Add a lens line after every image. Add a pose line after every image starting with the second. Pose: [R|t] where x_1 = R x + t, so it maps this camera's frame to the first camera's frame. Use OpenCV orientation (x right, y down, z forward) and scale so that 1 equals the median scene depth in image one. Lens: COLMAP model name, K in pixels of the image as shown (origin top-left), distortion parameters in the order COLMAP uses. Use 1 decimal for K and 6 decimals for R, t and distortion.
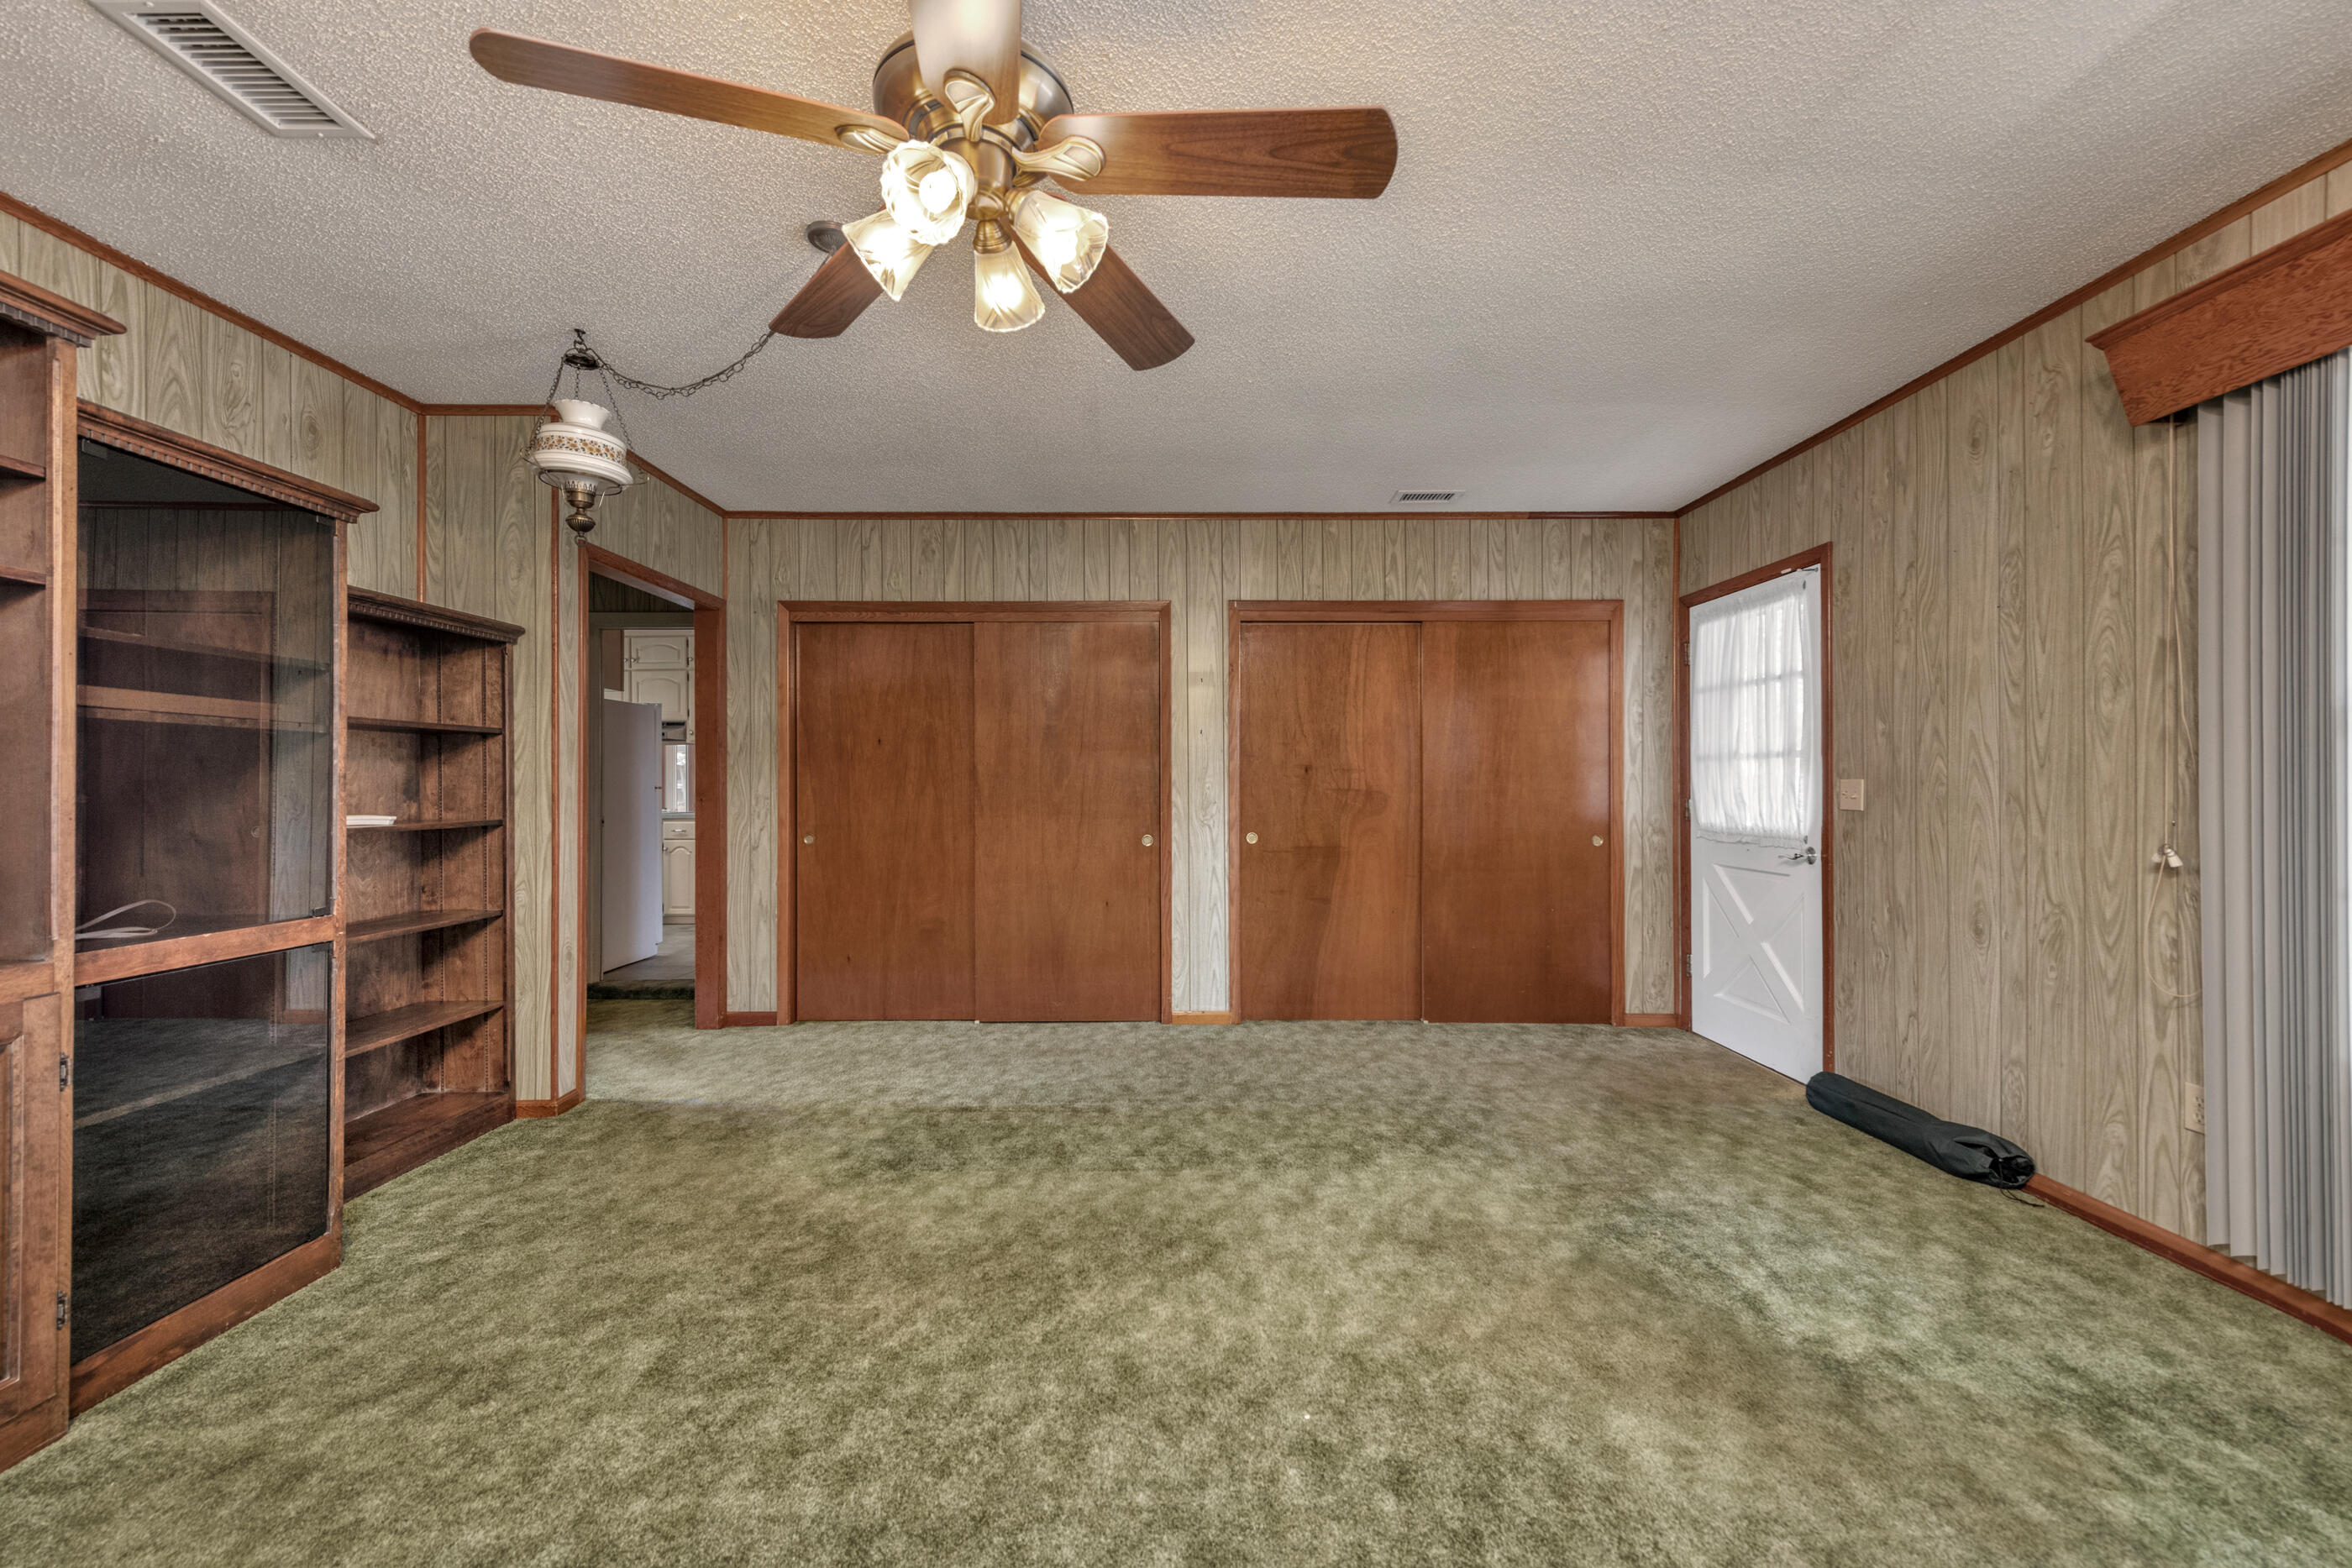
lens RADIAL K [[950.7, 0, 1172.4], [0, 950.7, 776.3], [0, 0, 1]] dist [0.019841, -0.007645]
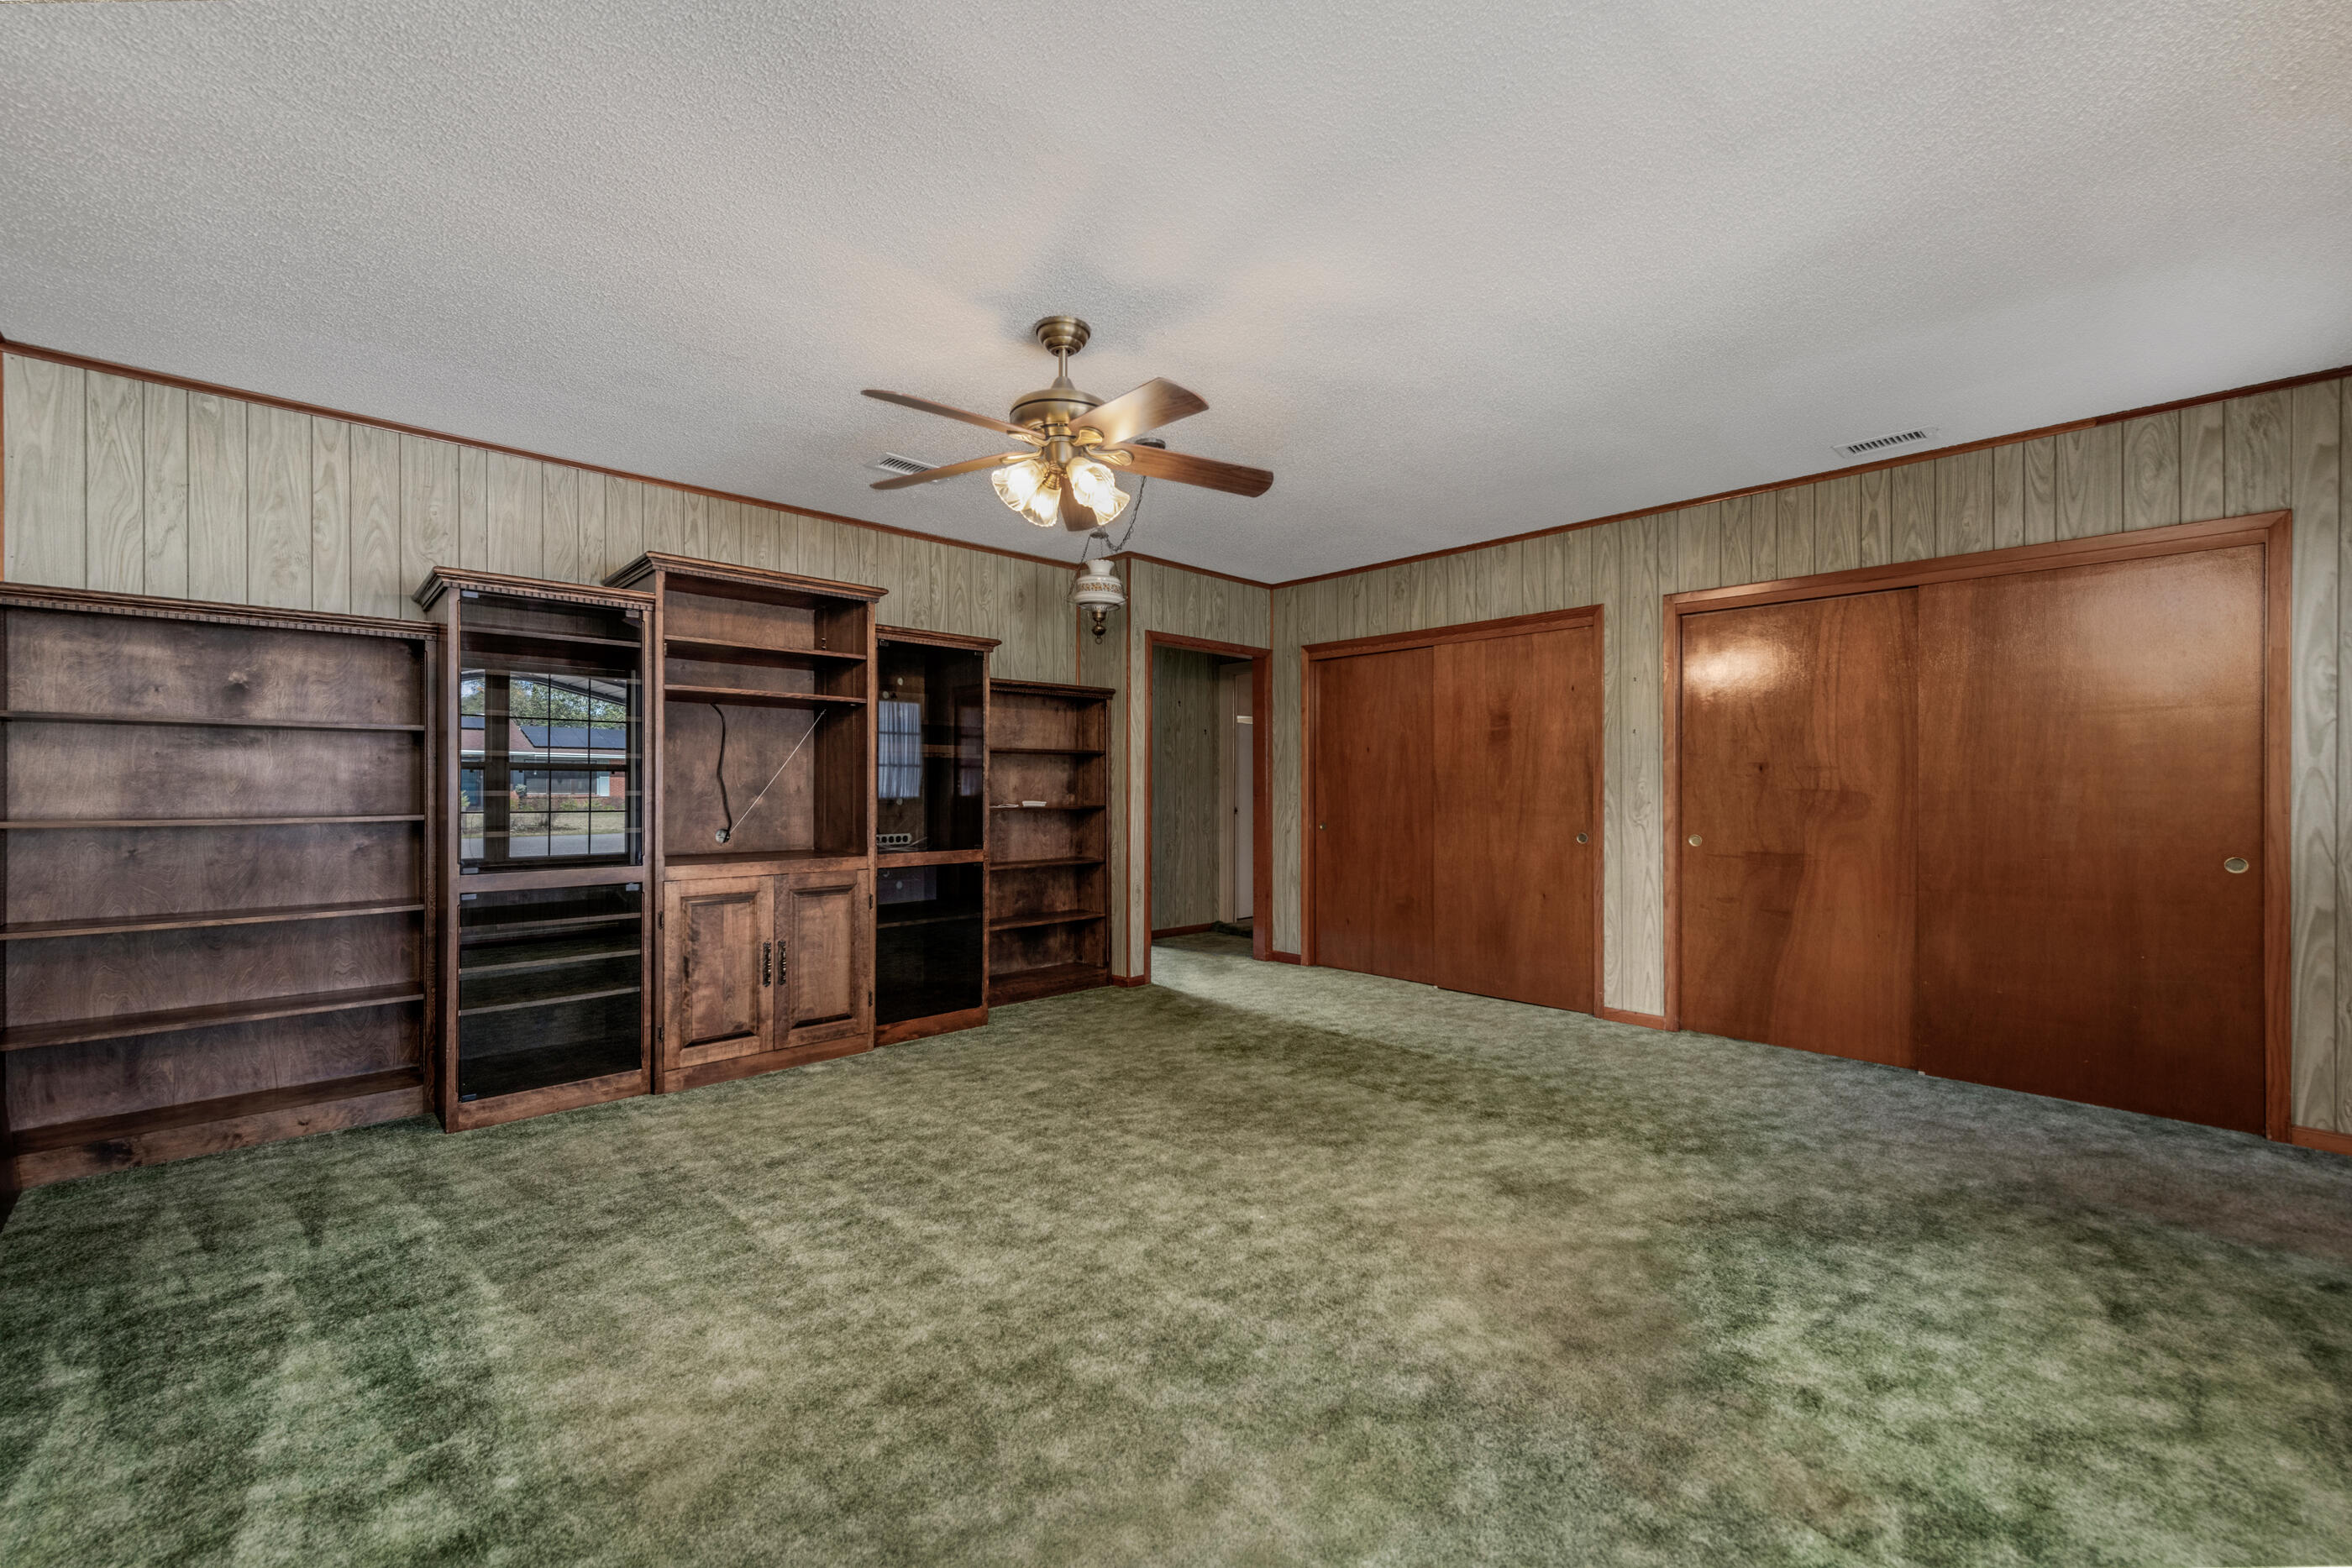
lens RADIAL K [[950.7, 0, 1172.4], [0, 950.7, 776.3], [0, 0, 1]] dist [0.019841, -0.007645]
pose [[0.684218, -0.006136, -0.729252, 0.590424], [0.006825, 0.999975, -0.002010, -0.001284], [0.729246, -0.003602, 0.684242, -0.050531]]
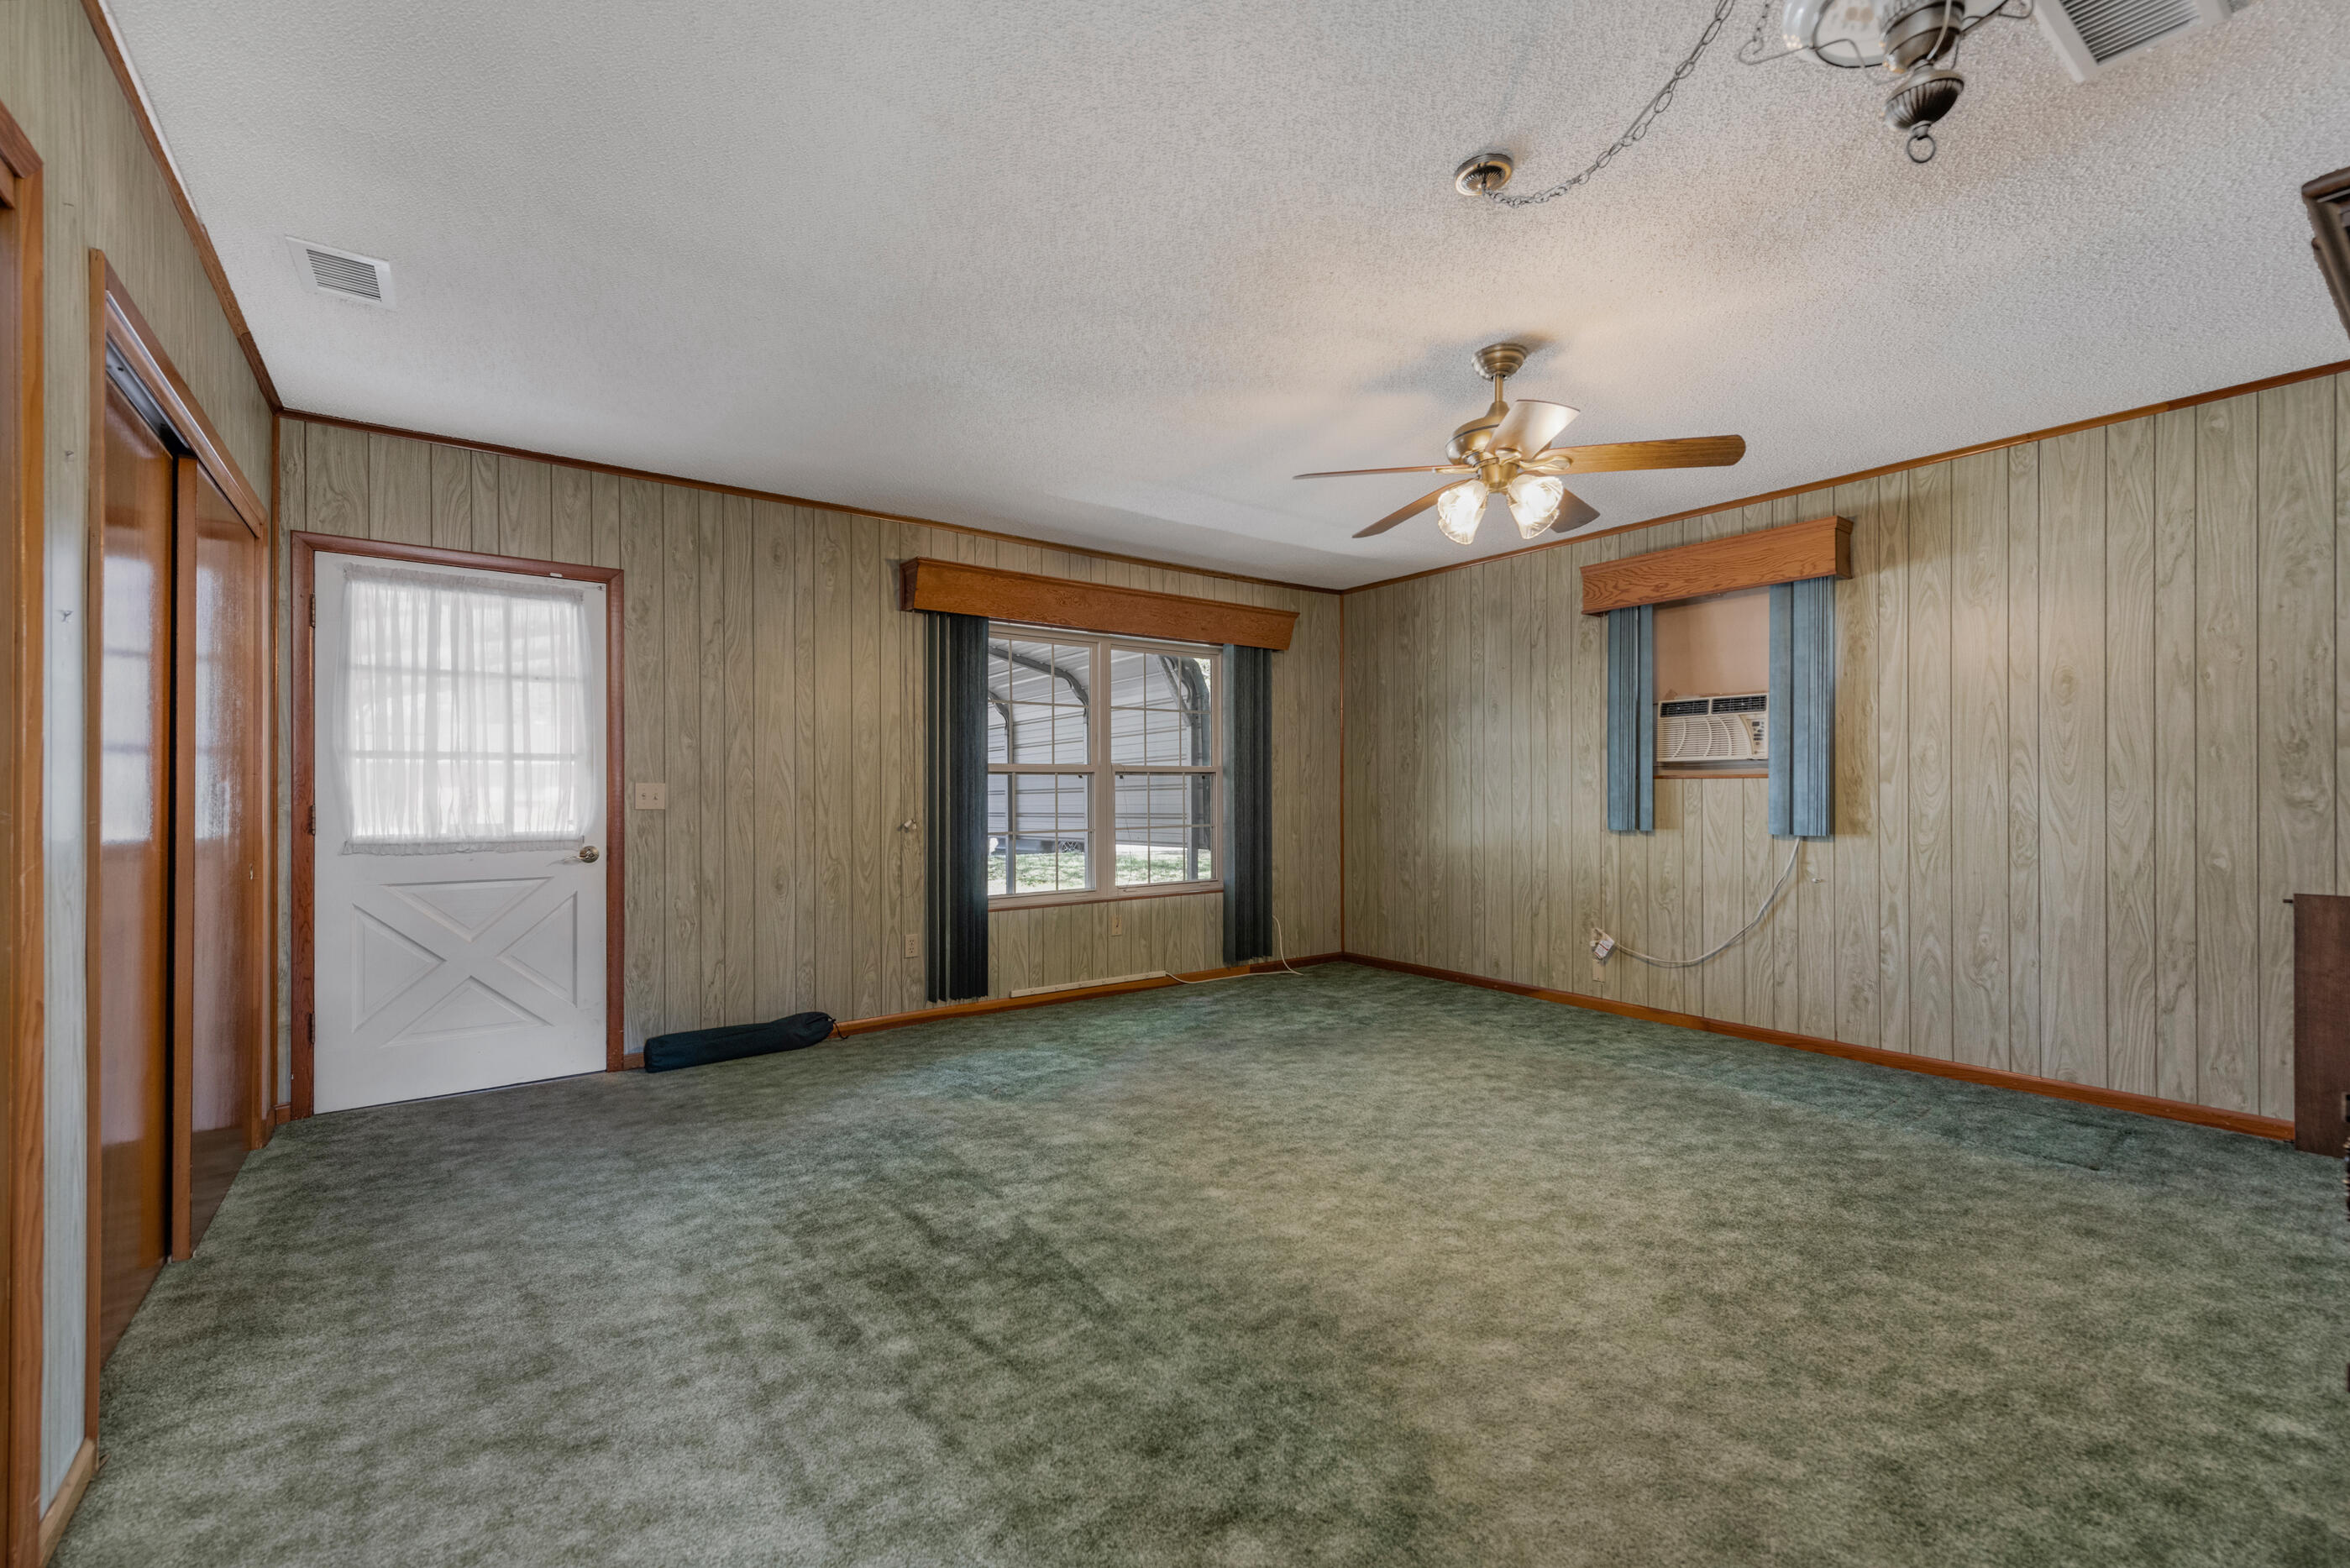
lens RADIAL K [[950.0, 0, 1171.4], [0, 950.0, 776.3], [0, 0, 1]] dist [0.019841, -0.007645]
pose [[-0.600446, 0.011540, 0.799582, -0.627937], [-0.009615, 0.999719, -0.021649, 0.014729], [-0.799608, -0.020687, -0.600166, 1.238187]]
